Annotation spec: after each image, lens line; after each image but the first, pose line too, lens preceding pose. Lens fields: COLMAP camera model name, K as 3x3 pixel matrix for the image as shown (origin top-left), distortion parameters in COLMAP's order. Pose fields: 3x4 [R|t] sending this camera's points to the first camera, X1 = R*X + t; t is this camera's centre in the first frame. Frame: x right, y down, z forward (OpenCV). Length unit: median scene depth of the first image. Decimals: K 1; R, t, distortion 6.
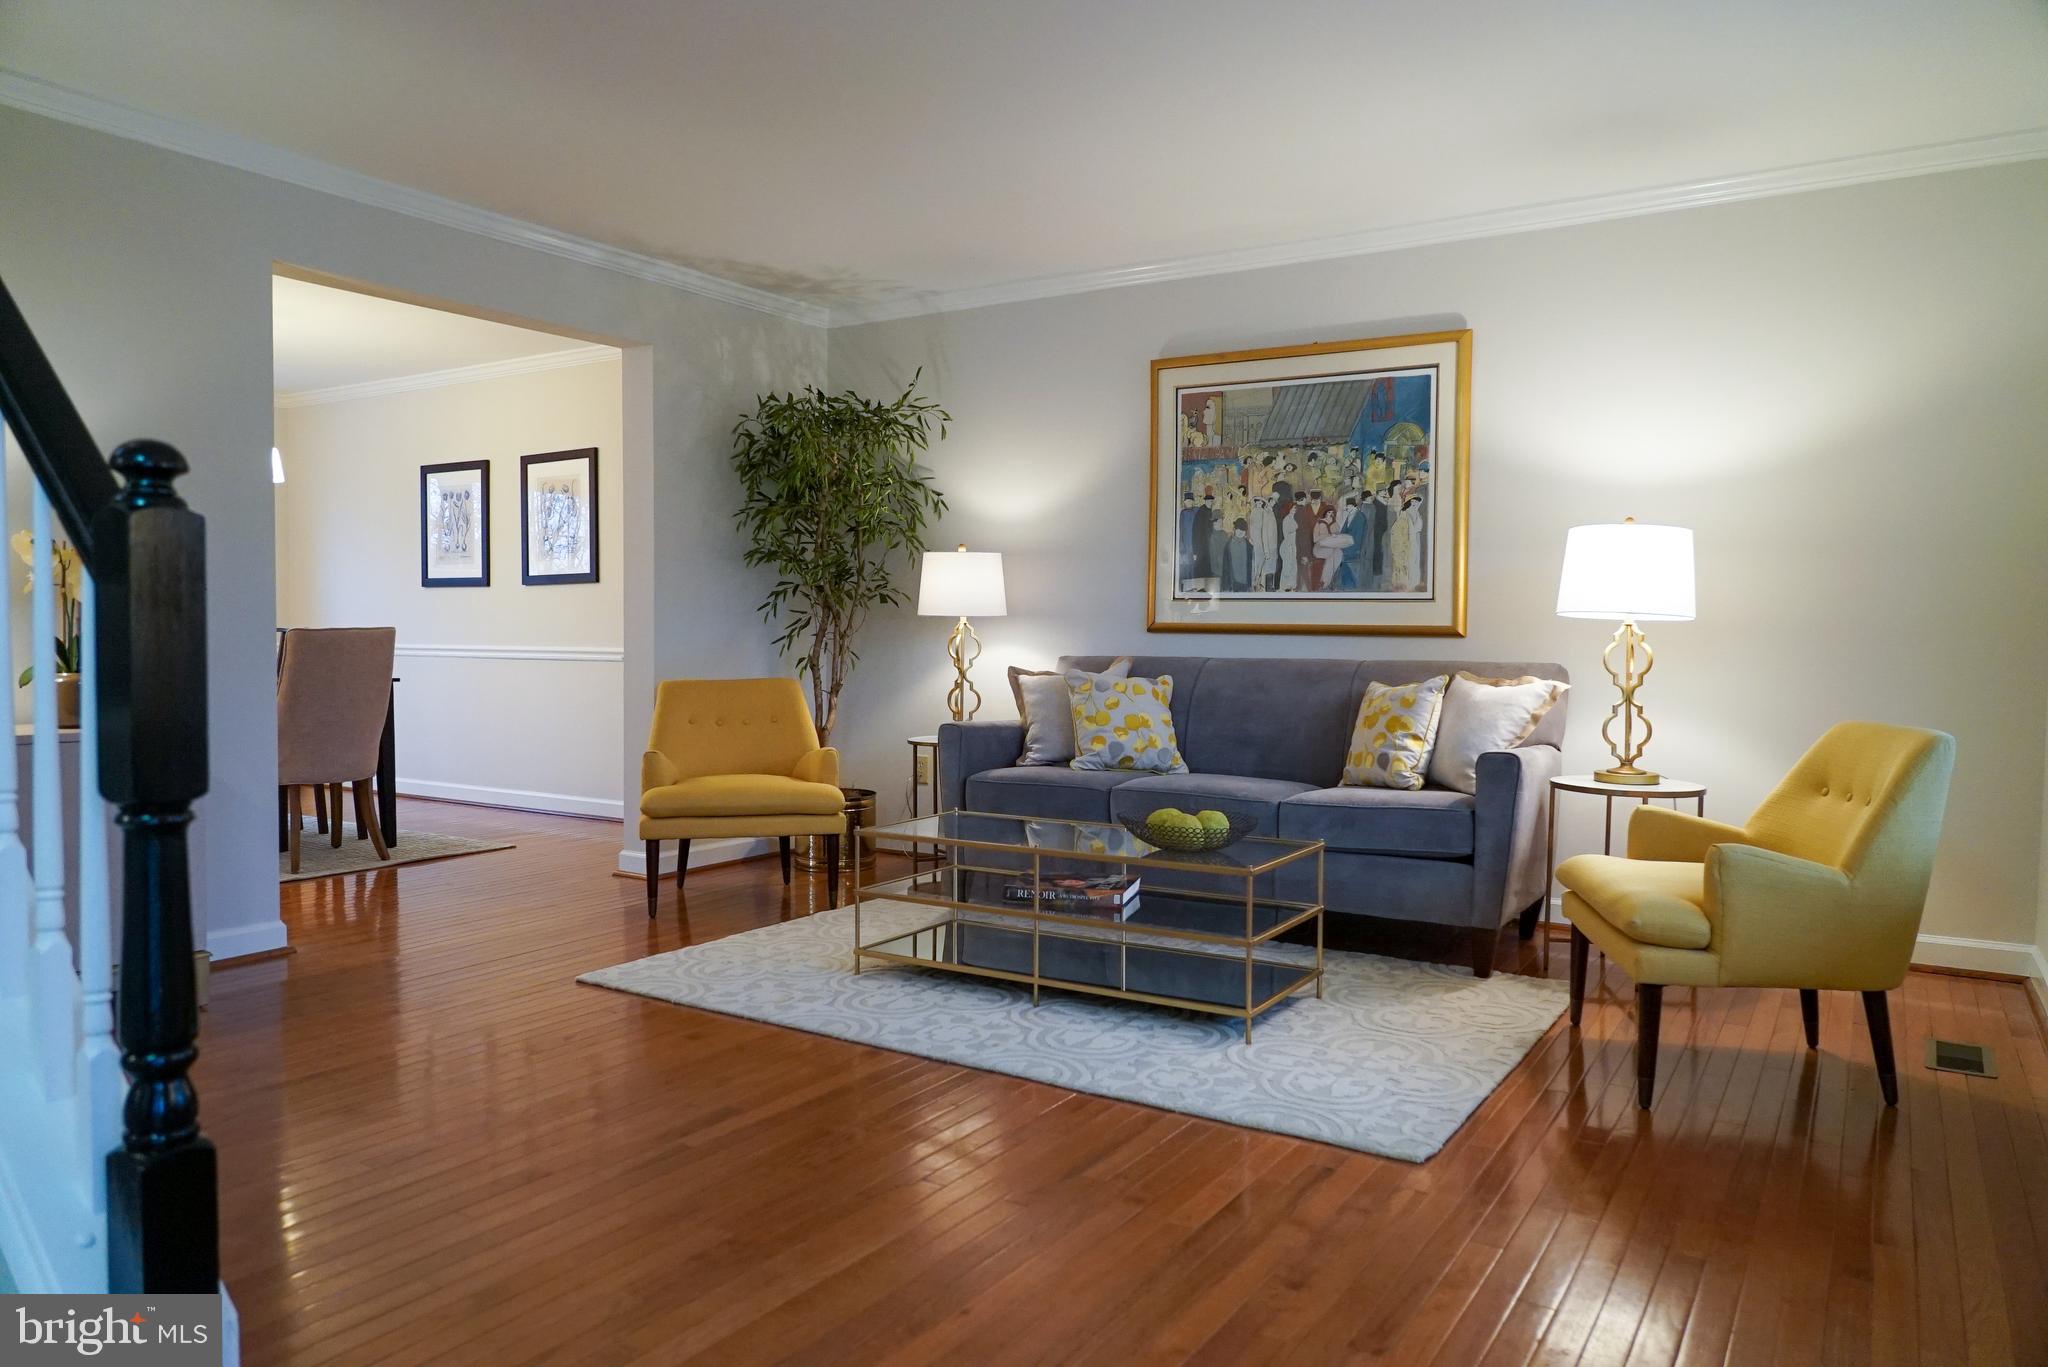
lens RADIAL K [[1380.7, 0, 1024.0], [0, 1380.7, 683.5], [0, 0, 1]] dist [-0.034758, 0.004025]
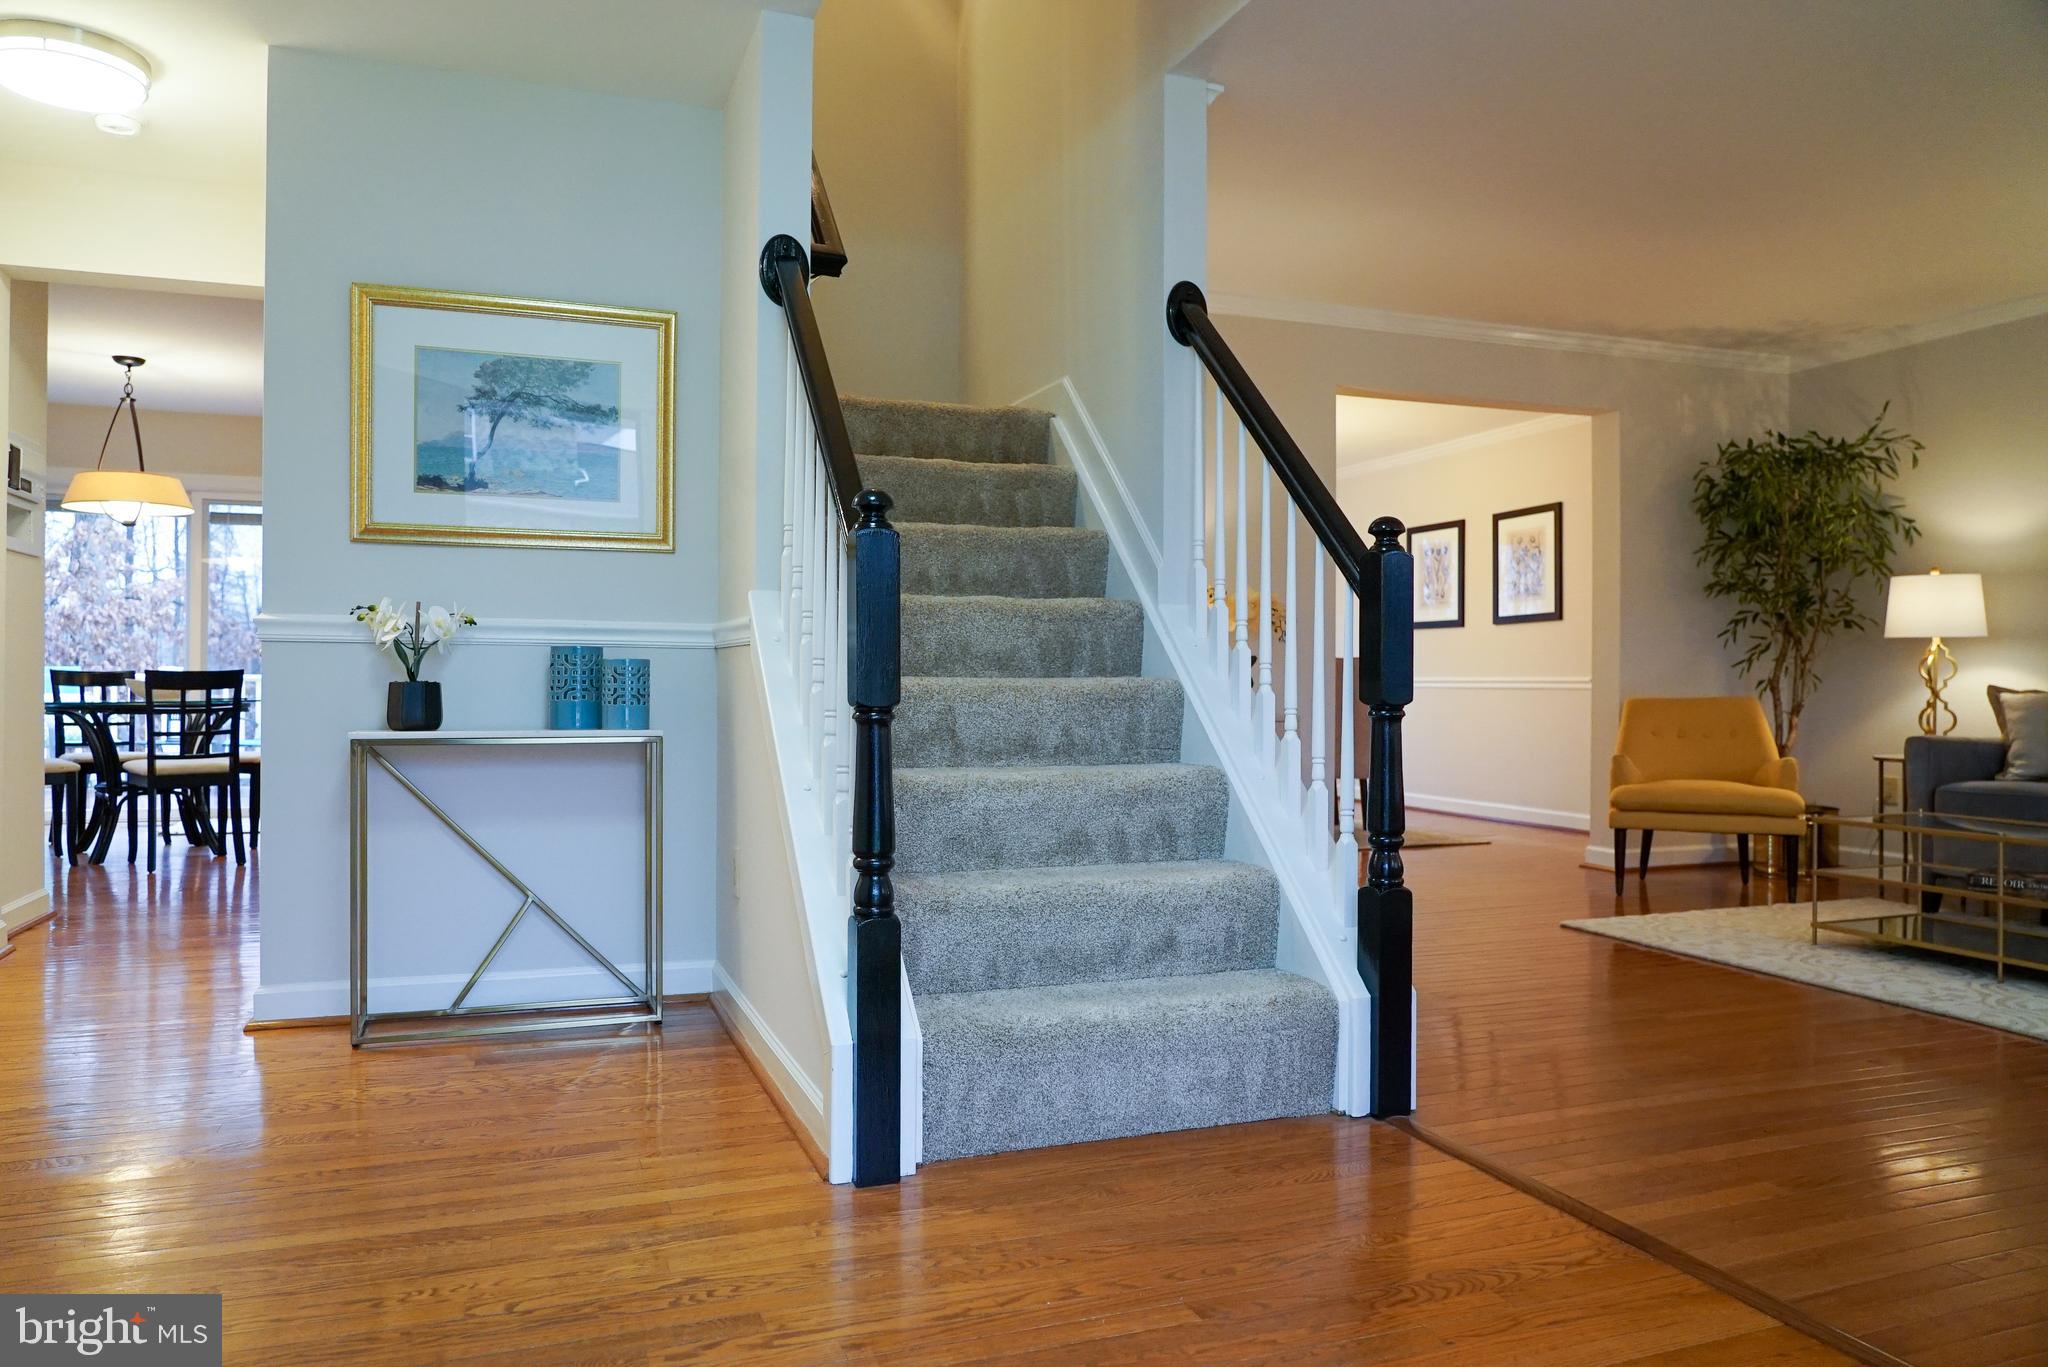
lens RADIAL K [[1385.8, 0, 1024.0], [0, 1385.8, 683.5], [0, 0, 1]] dist [-0.031867, 0.021447]
pose [[0.795776, -0.002061, -0.605588, 0.035444], [-0.022692, 0.999190, -0.033220, 0.036115], [0.605166, 0.040178, 0.795085, -0.230282]]
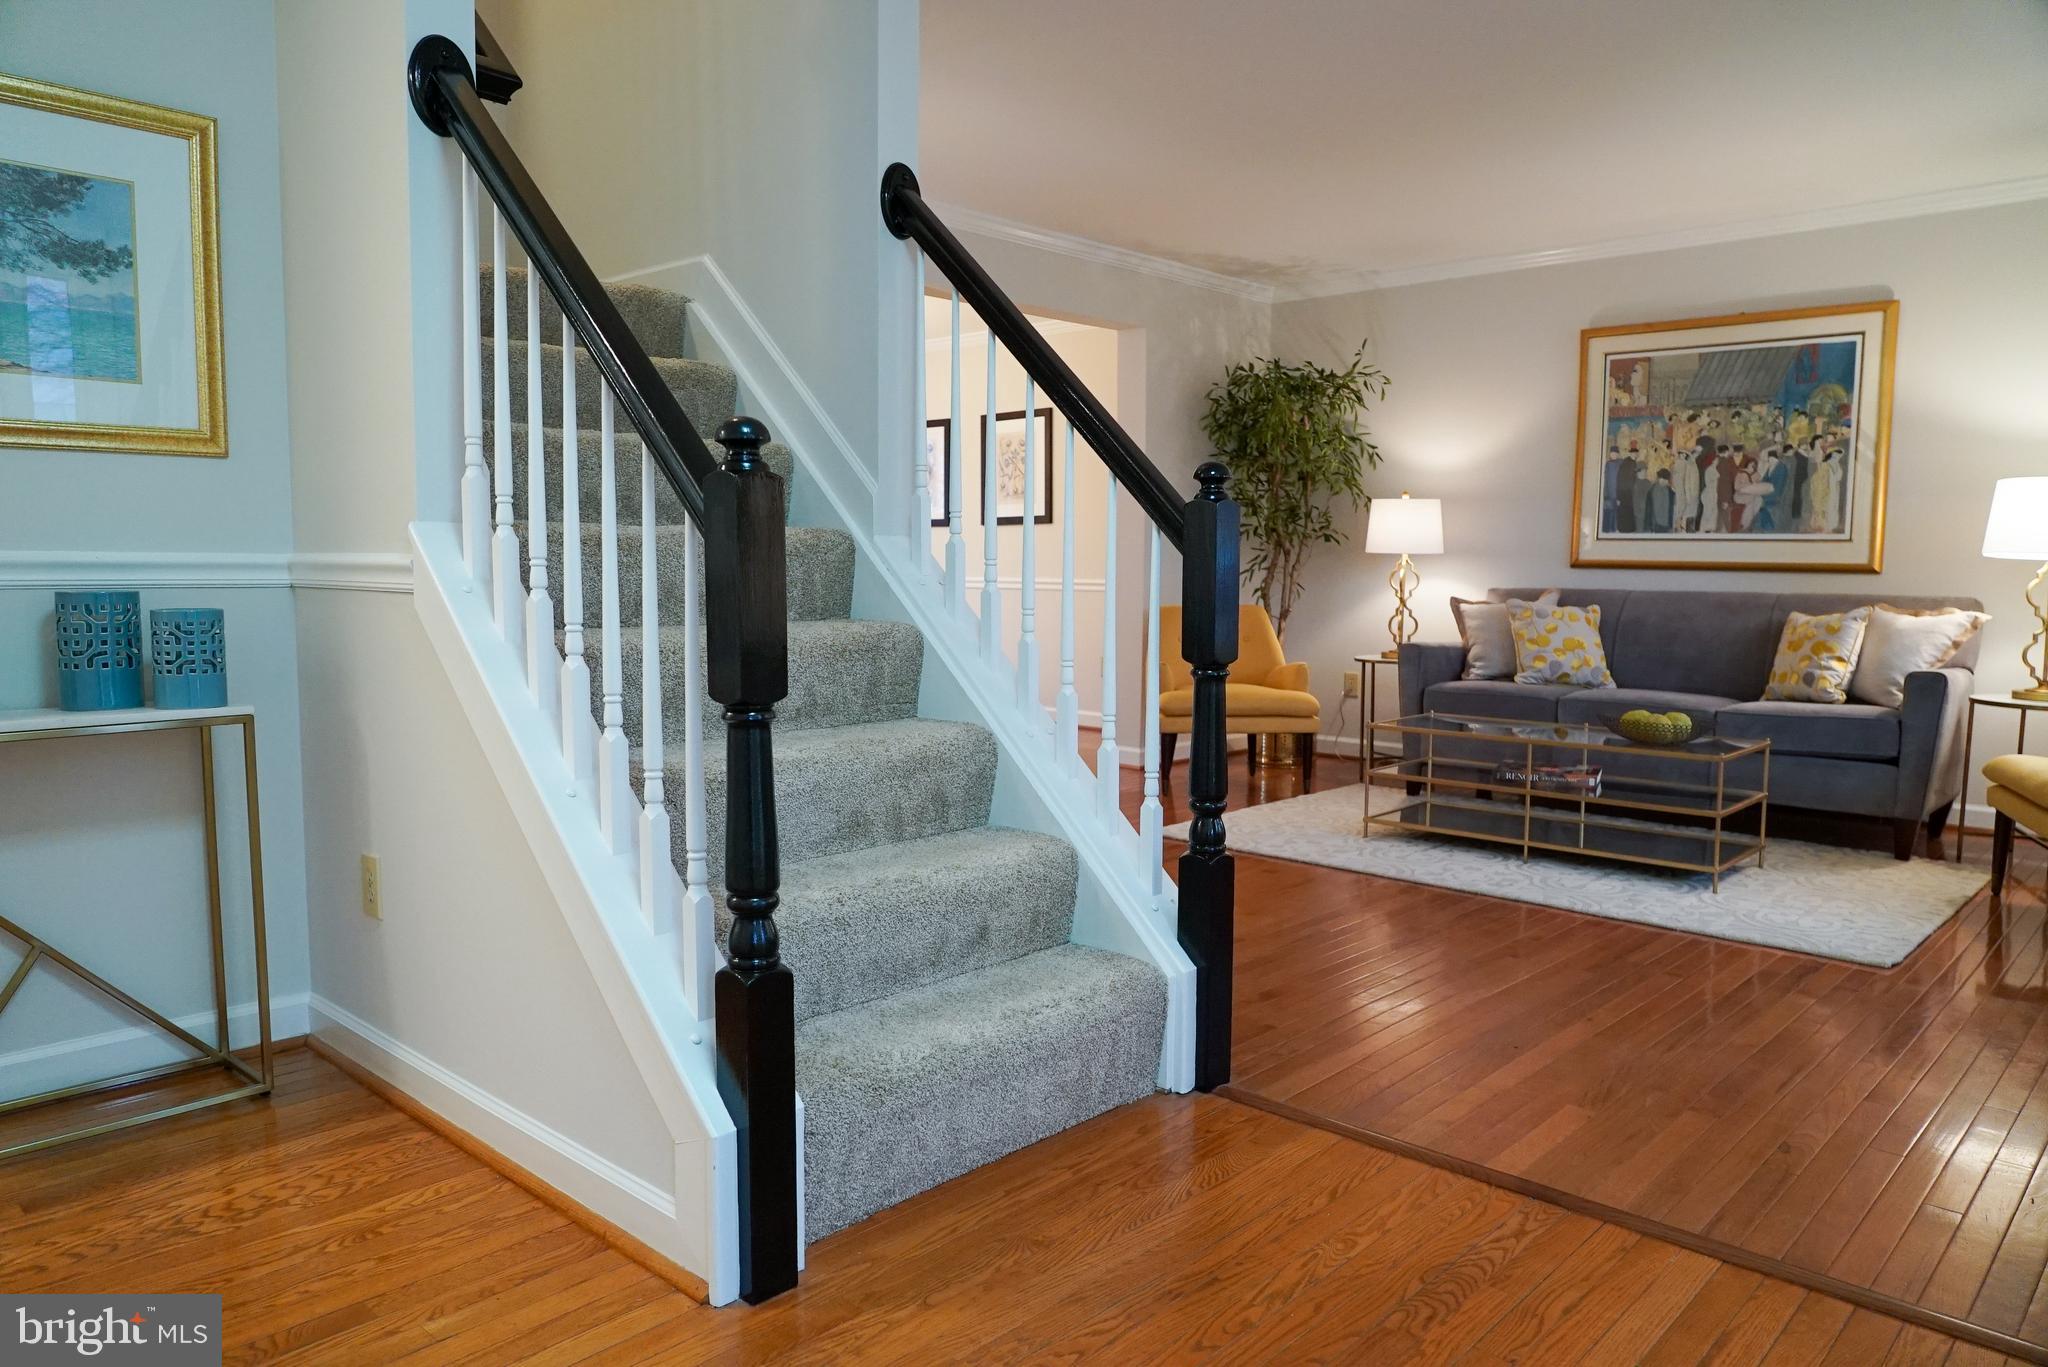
lens RADIAL K [[1381.4, 0, 1024.0], [0, 1381.4, 683.5], [0, 0, 1]] dist [-0.019588, 0.004262]
pose [[0.981859, 0.018590, -0.188701, -0.145458], [-0.009242, 0.998692, 0.050297, 0.005987], [0.189389, -0.047641, 0.980746, -0.229429]]
